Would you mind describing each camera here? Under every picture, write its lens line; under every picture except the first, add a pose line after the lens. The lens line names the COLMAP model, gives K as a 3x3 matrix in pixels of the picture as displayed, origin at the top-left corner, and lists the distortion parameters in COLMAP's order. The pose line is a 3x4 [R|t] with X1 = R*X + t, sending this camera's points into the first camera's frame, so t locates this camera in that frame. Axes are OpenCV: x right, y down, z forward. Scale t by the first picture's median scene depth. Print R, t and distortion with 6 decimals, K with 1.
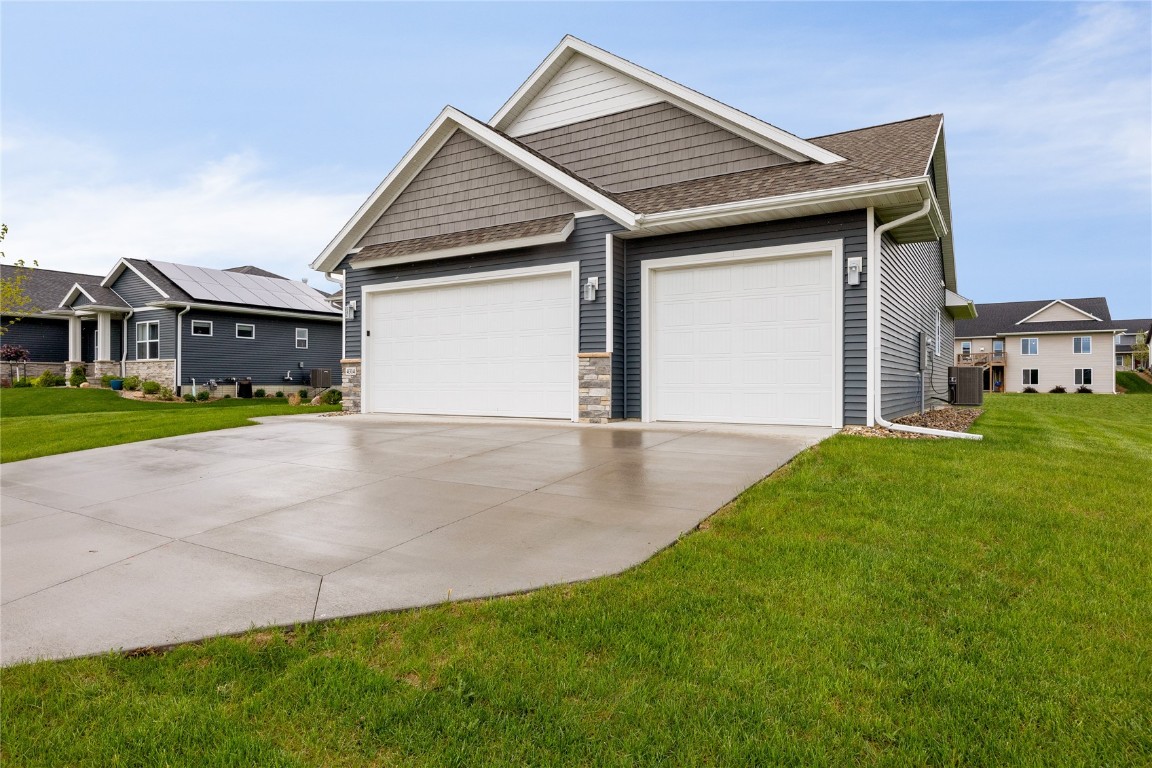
lens RADIAL K [[659.1, 0, 570.7], [0, 659.1, 377.6], [0, 0, 1]] dist [0.001561, -0.000135]
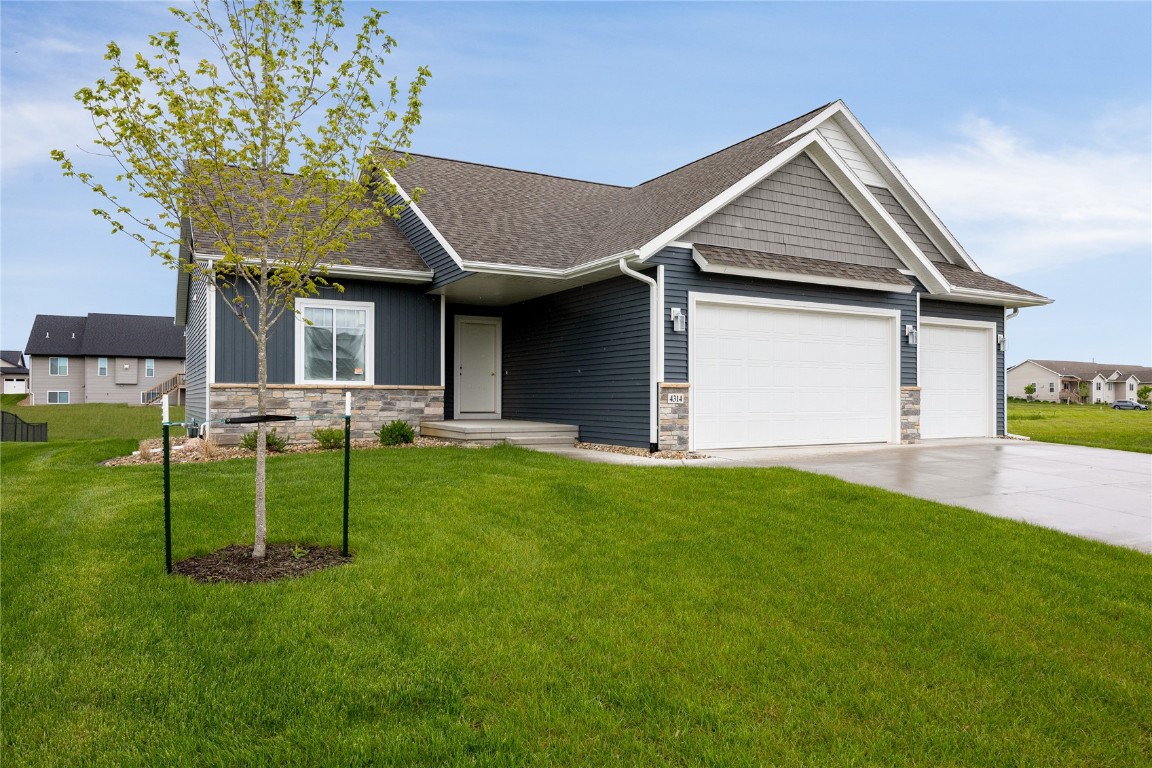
lens RADIAL K [[764.0, 0, 582.6], [0, 764.0, 393.4], [0, 0, 1]] dist [0.000127, -0.000330]
pose [[0.478878, 0.008452, 0.877841, -1.450025], [-0.007453, 0.999957, -0.005562, -0.011969], [-0.877850, -0.003879, 0.478921, 0.820136]]
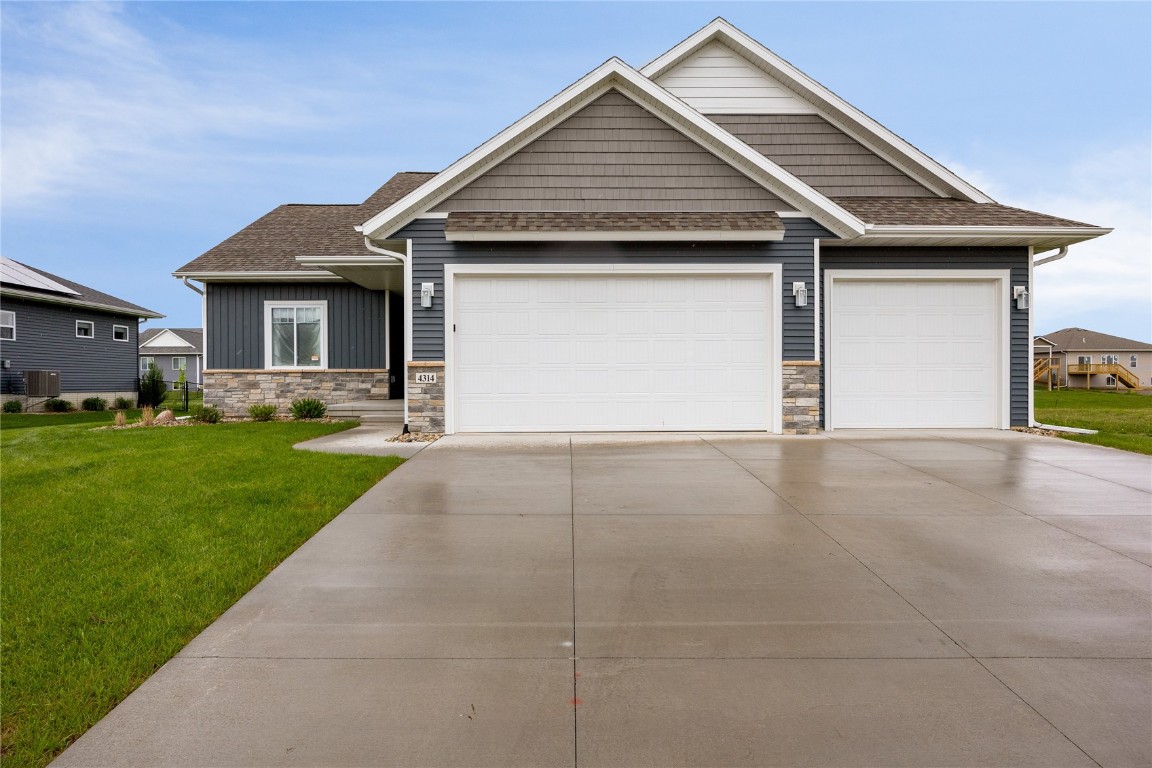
lens RADIAL K [[612.2, 0, 573.7], [0, 612.2, 387.1], [0, 0, 1]] dist [-0.004103, 0.000059]
pose [[0.842316, -0.005963, 0.538951, -0.695492], [-0.000603, 0.999928, 0.012006, -0.009688], [-0.538983, -0.010437, 0.842252, 0.409953]]
